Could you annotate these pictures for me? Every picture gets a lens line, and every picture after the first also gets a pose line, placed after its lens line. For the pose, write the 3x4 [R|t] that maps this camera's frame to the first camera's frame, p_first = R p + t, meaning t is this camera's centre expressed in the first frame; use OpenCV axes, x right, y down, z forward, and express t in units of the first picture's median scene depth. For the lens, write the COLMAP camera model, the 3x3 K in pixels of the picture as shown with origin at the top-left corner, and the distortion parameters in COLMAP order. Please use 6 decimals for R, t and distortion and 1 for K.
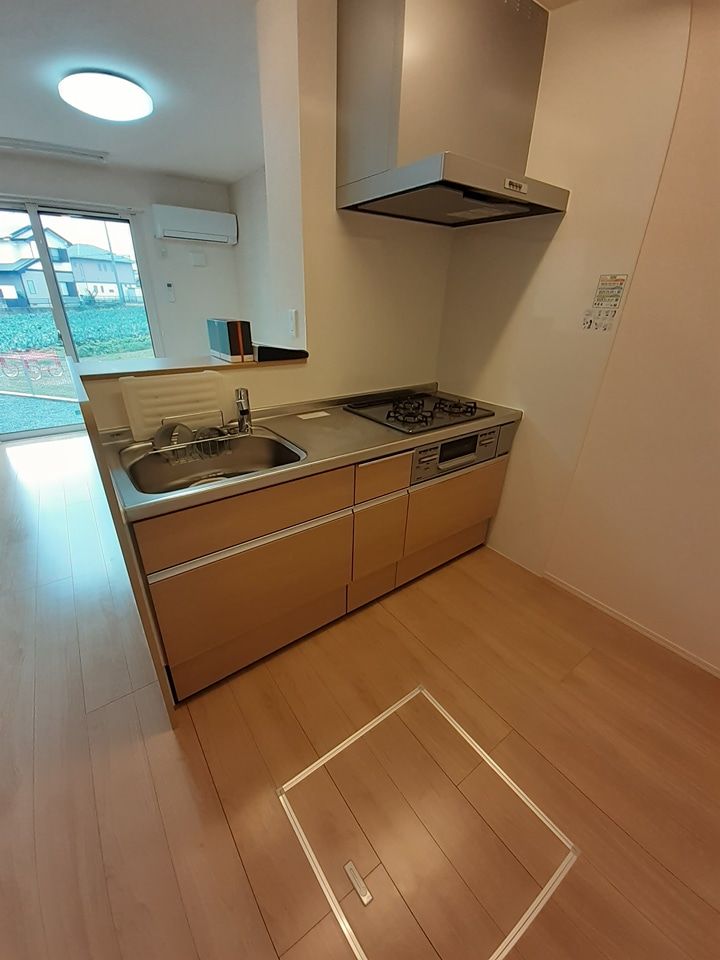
lens RADIAL K [[377.5, 0, 352.7], [0, 377.5, 480.1], [0, 0, 1]] dist [0.001927, -0.008581]
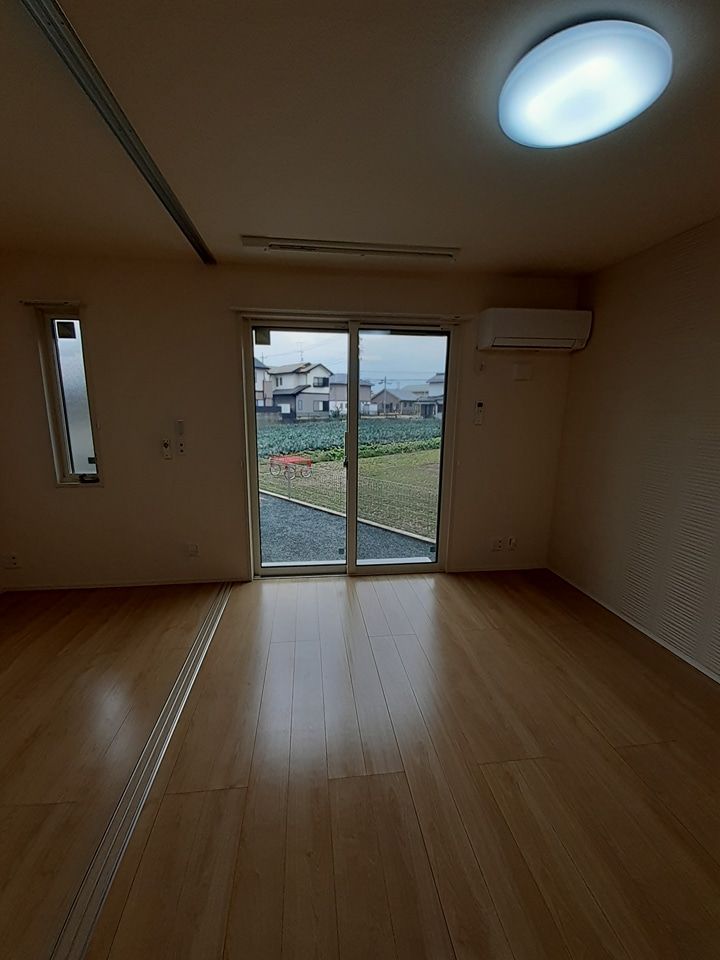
lens RADIAL K [[377.5, 0, 352.7], [0, 377.5, 480.1], [0, 0, 1]] dist [0.001927, -0.008581]
pose [[0.872506, 0.075782, -0.482691, -0.064788], [-0.200897, 0.956171, -0.213021, -0.031034], [0.445392, 0.282833, 0.849489, 0.055521]]
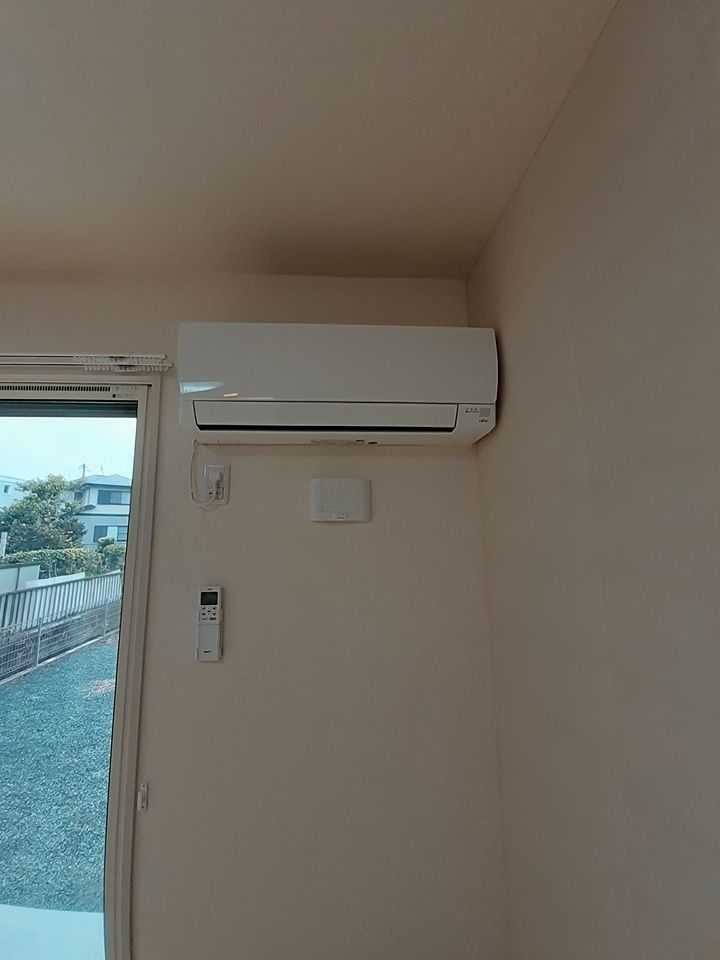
lens RADIAL K [[377.5, 0, 352.7], [0, 377.5, 480.1], [0, 0, 1]] dist [0.001927, -0.008581]
pose [[0.842824, -0.101863, -0.528461, -0.051688], [-0.209229, 0.842668, -0.496119, -0.092448], [0.495853, 0.528710, 0.688909, 0.161143]]
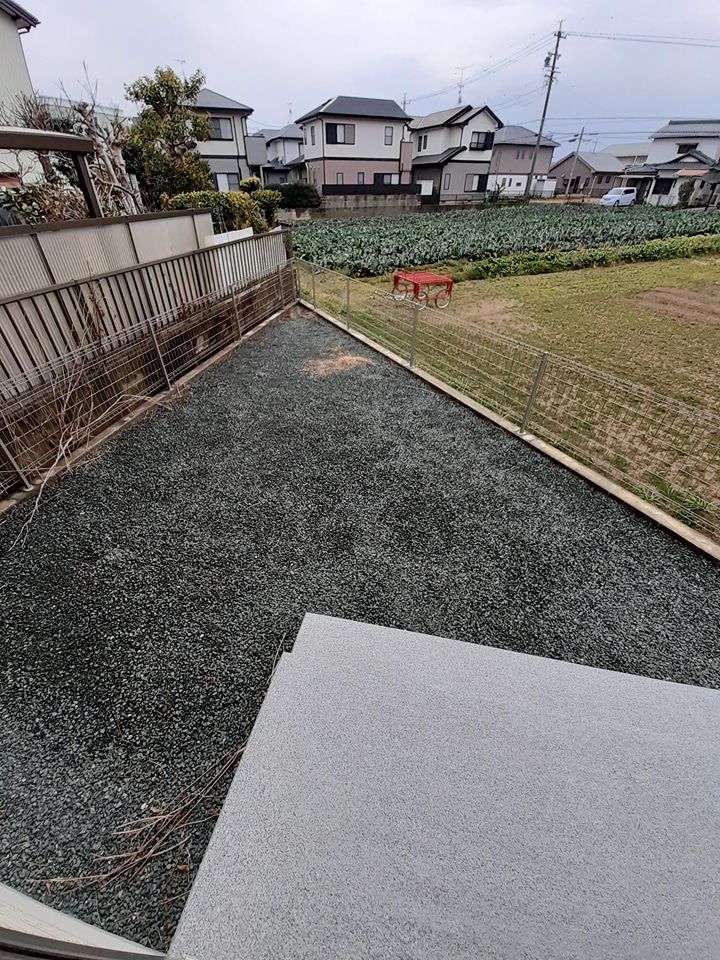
lens RADIAL K [[377.5, 0, 352.7], [0, 377.5, 480.1], [0, 0, 1]] dist [0.001927, -0.008581]
pose [[0.668674, 0.433668, -0.603993, -0.159931], [-0.302044, 0.900686, 0.312304, -0.081805], [0.679444, -0.026397, 0.733252, 0.163850]]
